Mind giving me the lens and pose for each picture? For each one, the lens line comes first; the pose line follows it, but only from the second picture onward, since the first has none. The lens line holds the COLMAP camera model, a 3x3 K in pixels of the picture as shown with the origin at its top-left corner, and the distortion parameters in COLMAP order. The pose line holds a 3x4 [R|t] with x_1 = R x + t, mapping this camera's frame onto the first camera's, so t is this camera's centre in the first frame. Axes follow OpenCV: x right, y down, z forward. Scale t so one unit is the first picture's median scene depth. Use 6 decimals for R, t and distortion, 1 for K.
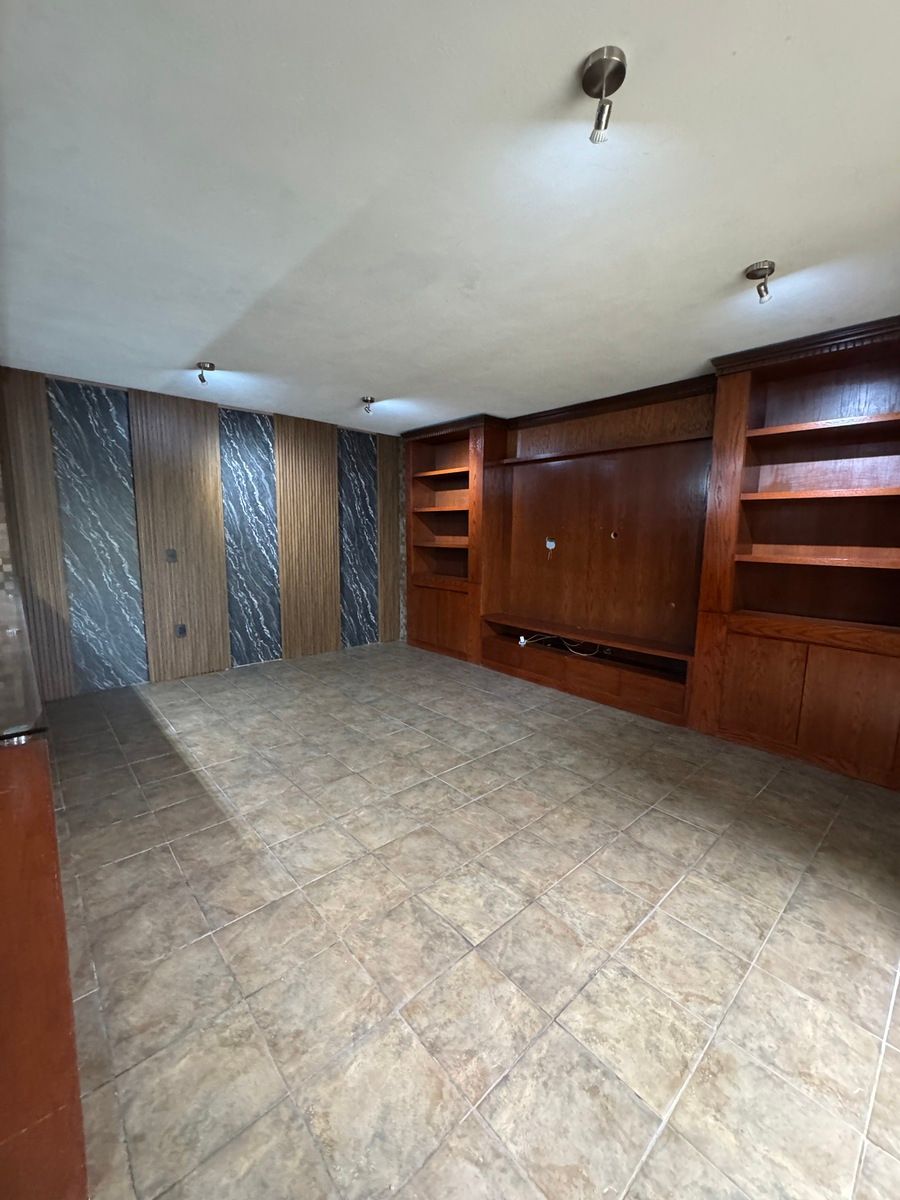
lens RADIAL K [[480.2, 0, 450.0], [0, 480.2, 600.0], [0, 0, 1]] dist [-0.004177, -0.000187]
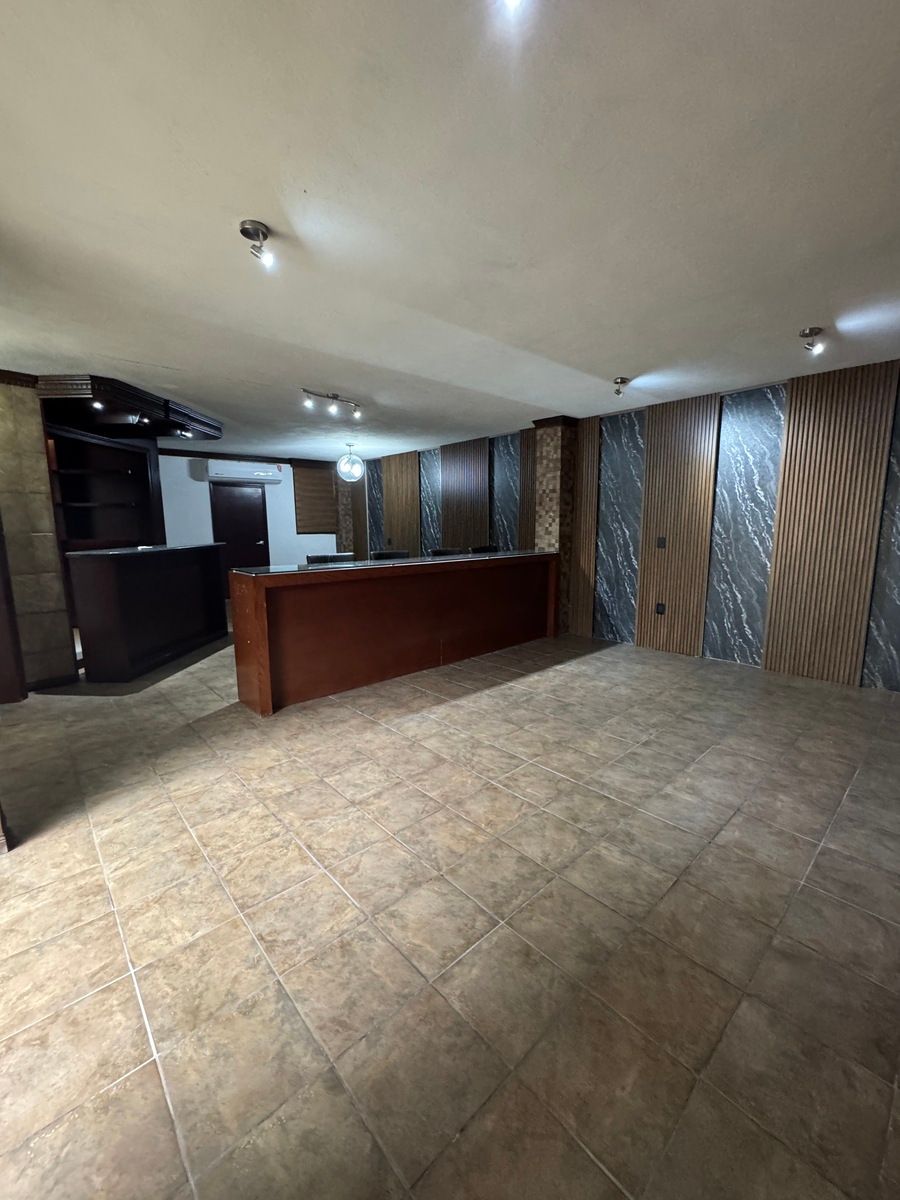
lens RADIAL K [[480.2, 0, 450.0], [0, 480.2, 600.0], [0, 0, 1]] dist [-0.004177, -0.000187]
pose [[0.007750, 0.141623, -0.989890, 0.975899], [-0.131869, 0.981420, 0.139378, -0.086051], [0.991237, 0.129456, 0.026282, 0.821035]]
